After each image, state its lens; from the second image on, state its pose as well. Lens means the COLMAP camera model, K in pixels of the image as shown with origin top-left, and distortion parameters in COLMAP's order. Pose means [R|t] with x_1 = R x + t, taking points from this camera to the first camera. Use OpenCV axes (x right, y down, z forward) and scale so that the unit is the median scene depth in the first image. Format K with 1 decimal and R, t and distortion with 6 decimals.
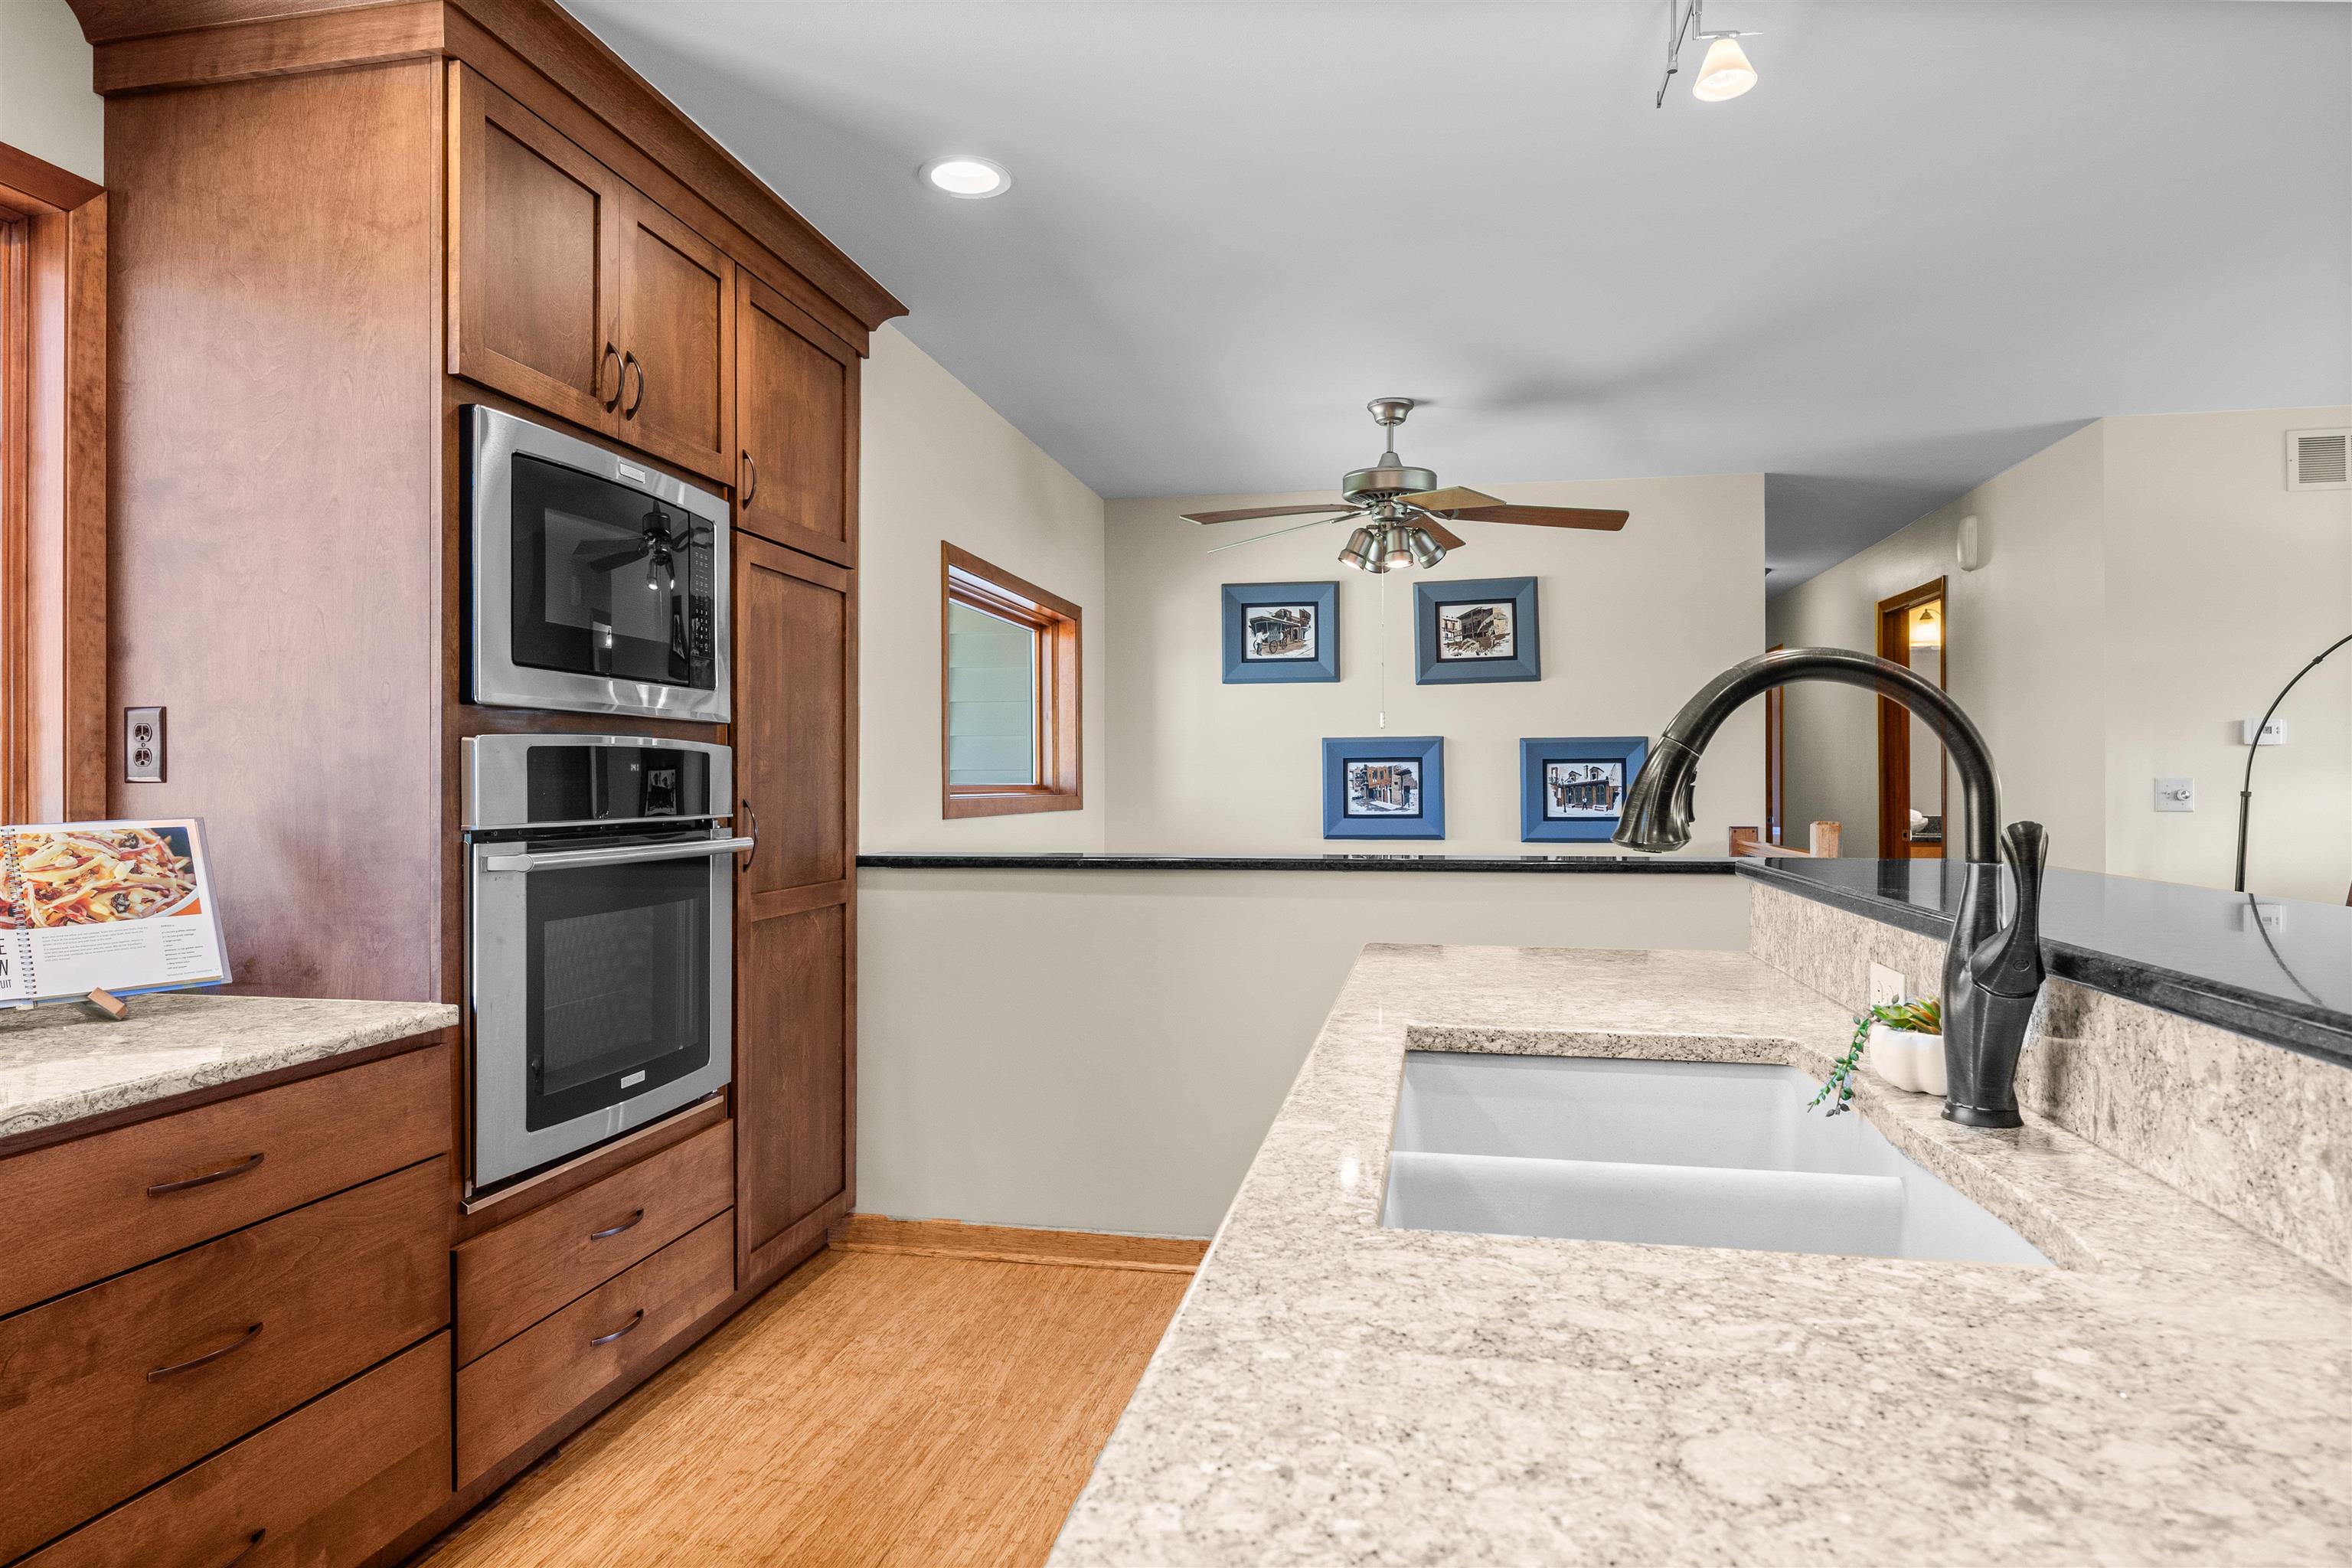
lens RADIAL K [[1388.6, 0, 1163.4], [0, 1388.6, 785.0], [0, 0, 1]] dist [-0.007550, 0.001626]
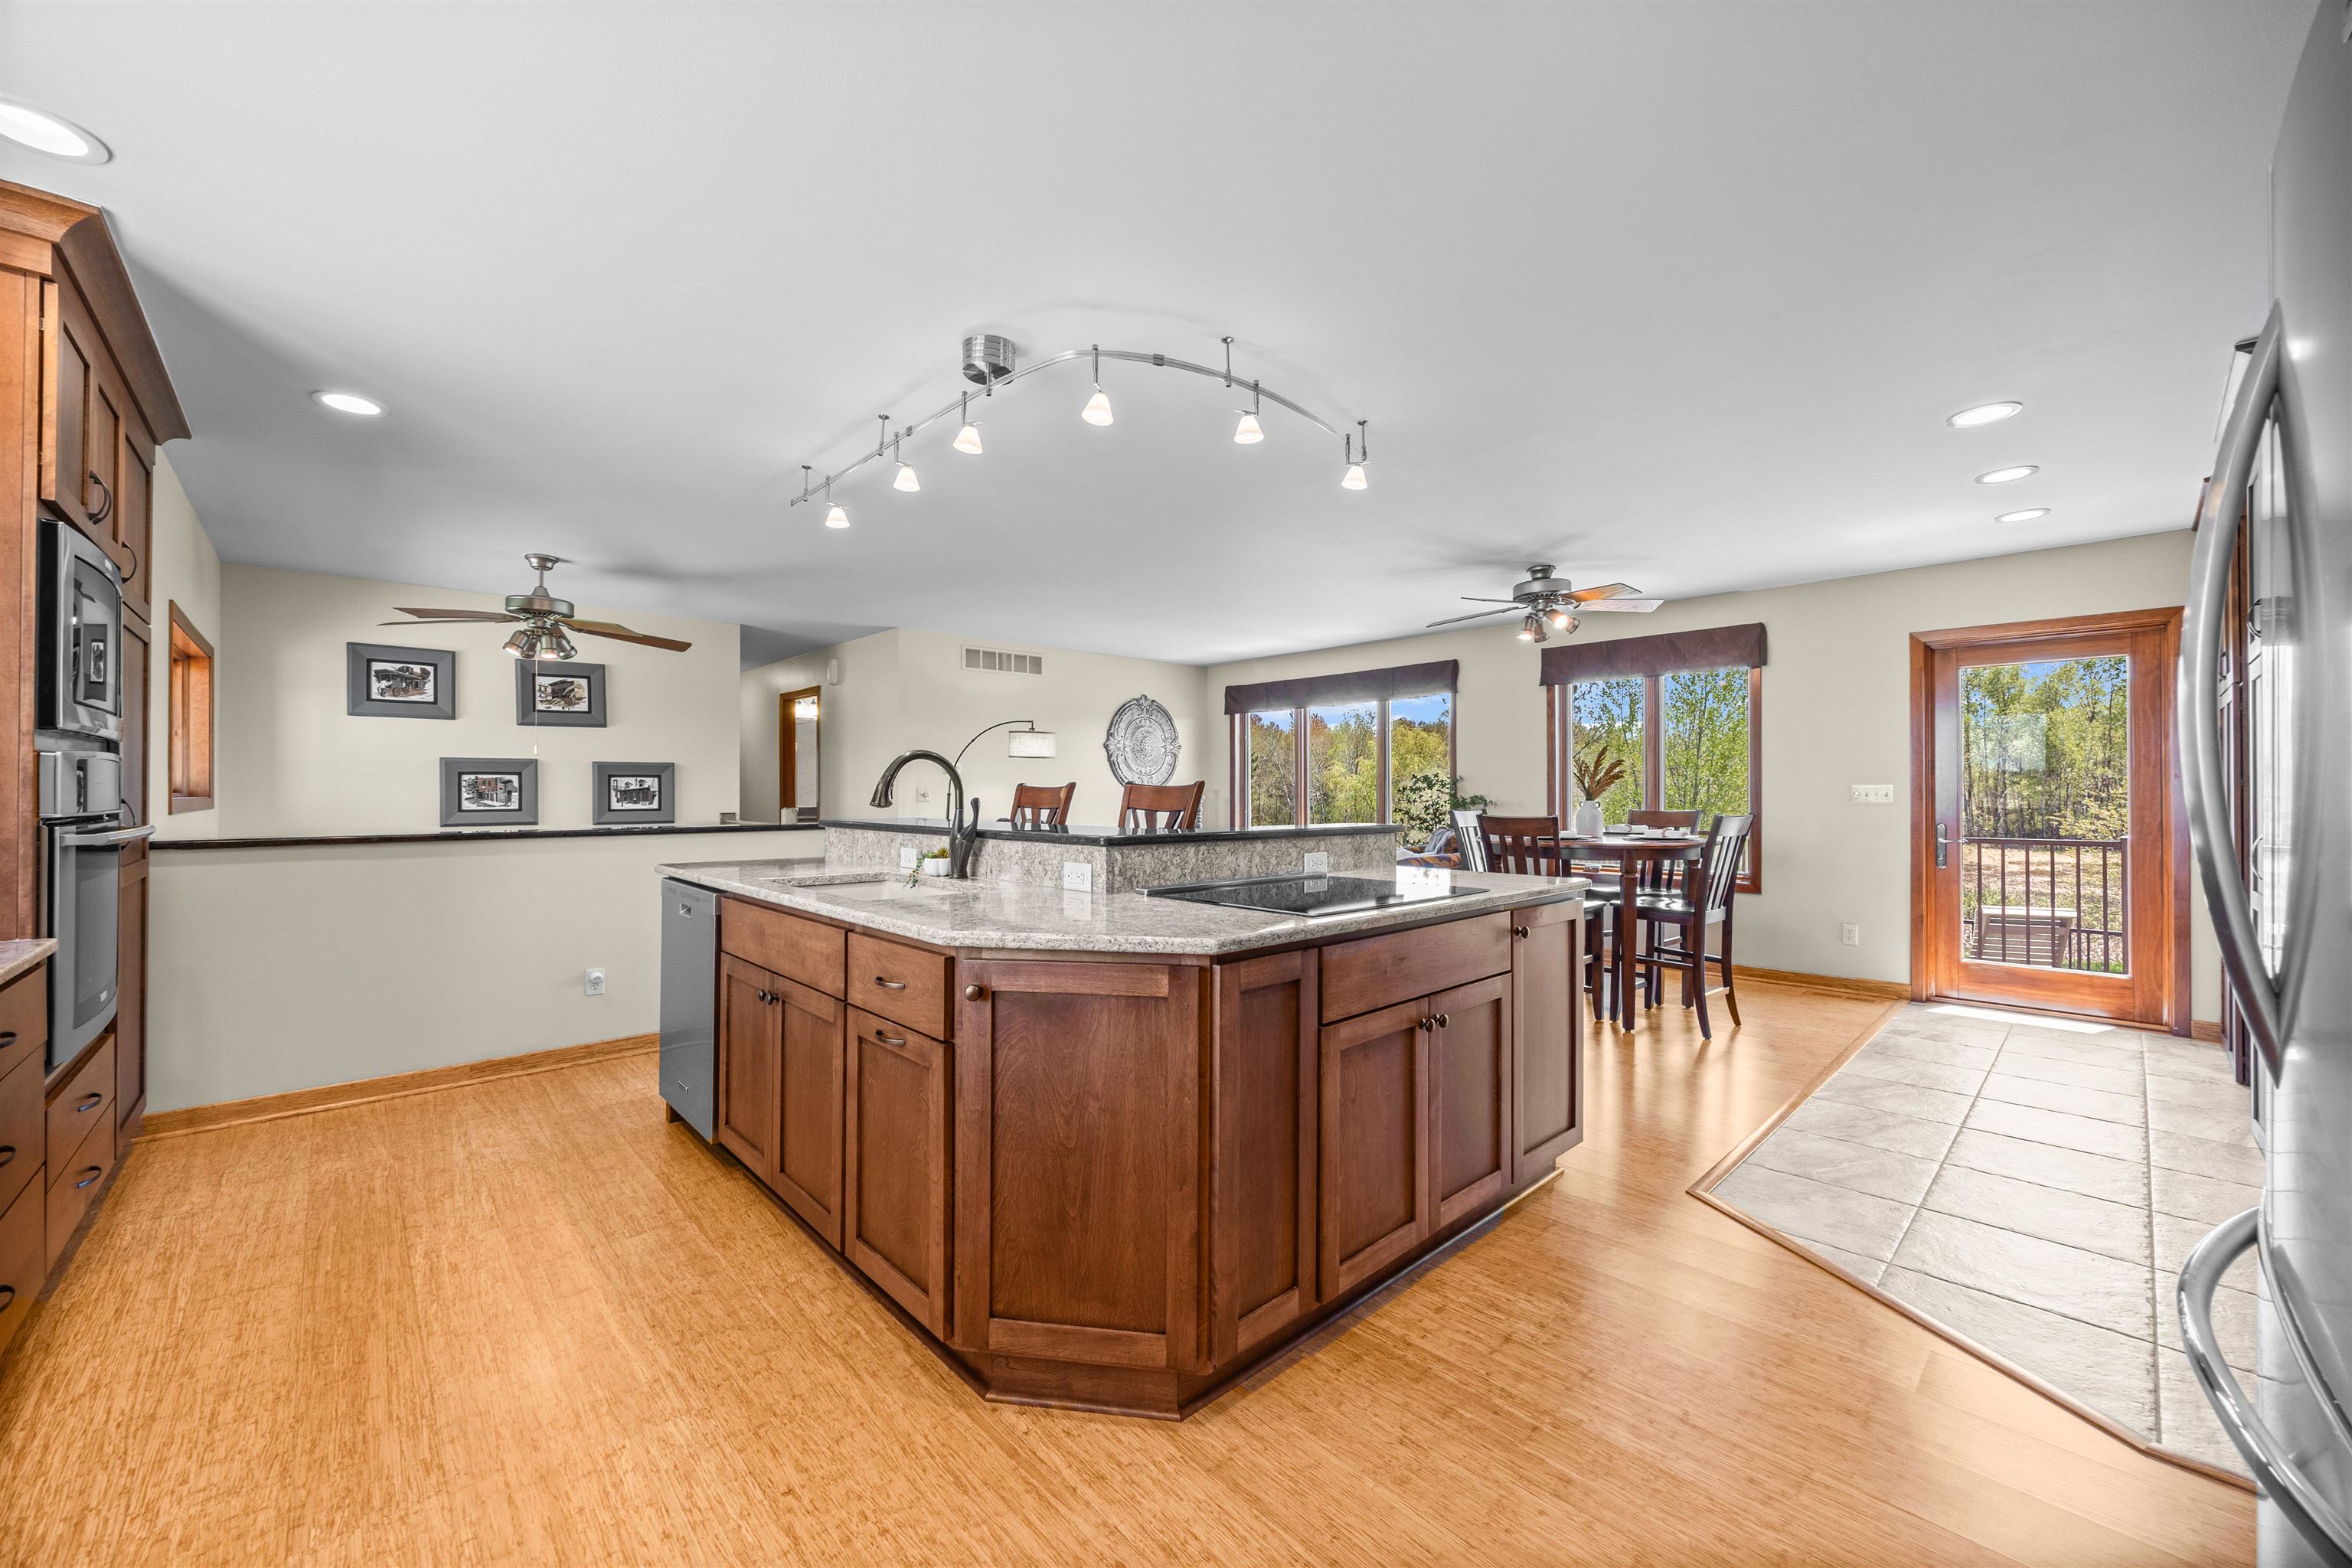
lens RADIAL K [[901.9, 0, 1178.5], [0, 901.9, 793.5], [0, 0, 1]] dist [-0.003089, 0.000078]
pose [[0.572901, -0.001292, 0.819624, -0.410253], [-0.001747, 0.999995, 0.002797, 0.000365], [-0.819623, -0.003034, 0.572896, -0.342686]]
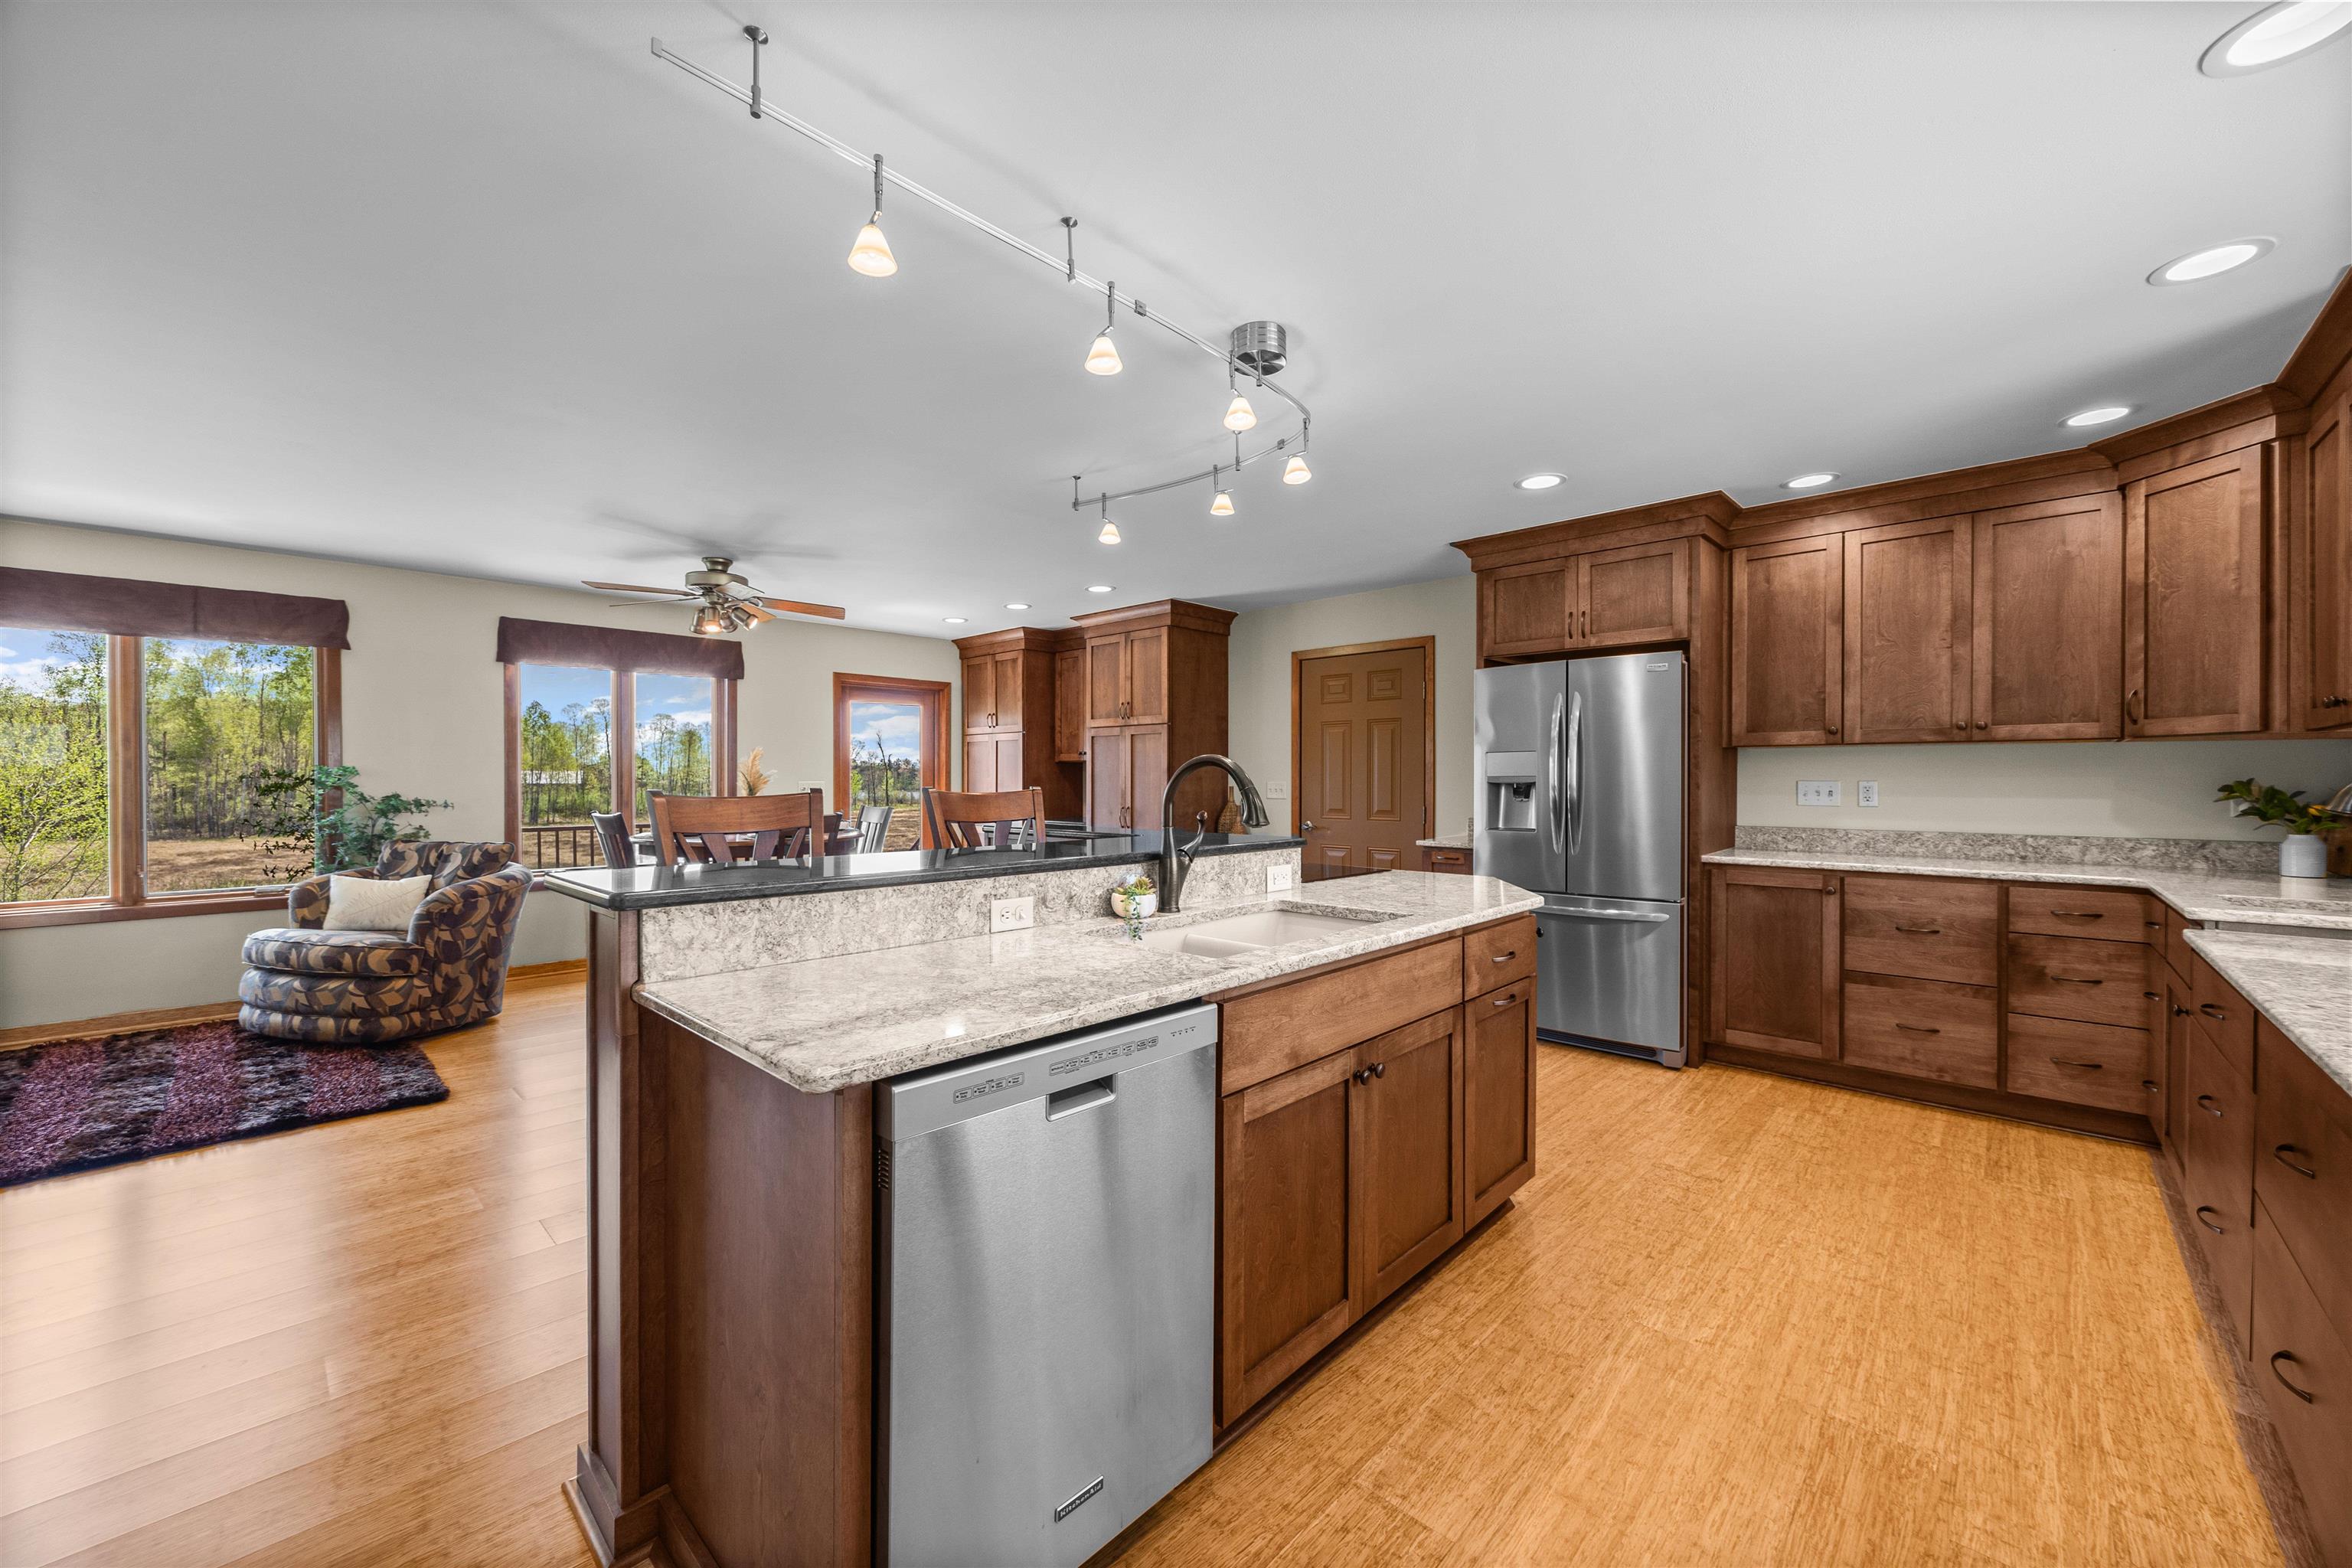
lens RADIAL K [[901.9, 0, 1166.5], [0, 901.9, 788.6], [0, 0, 1]] dist [-0.003089, 0.000078]
pose [[-0.846464, -0.004283, 0.532429, -0.178610], [0.000622, 0.999959, 0.009032, -0.018180], [-0.532446, 0.007976, -0.846427, 1.003633]]
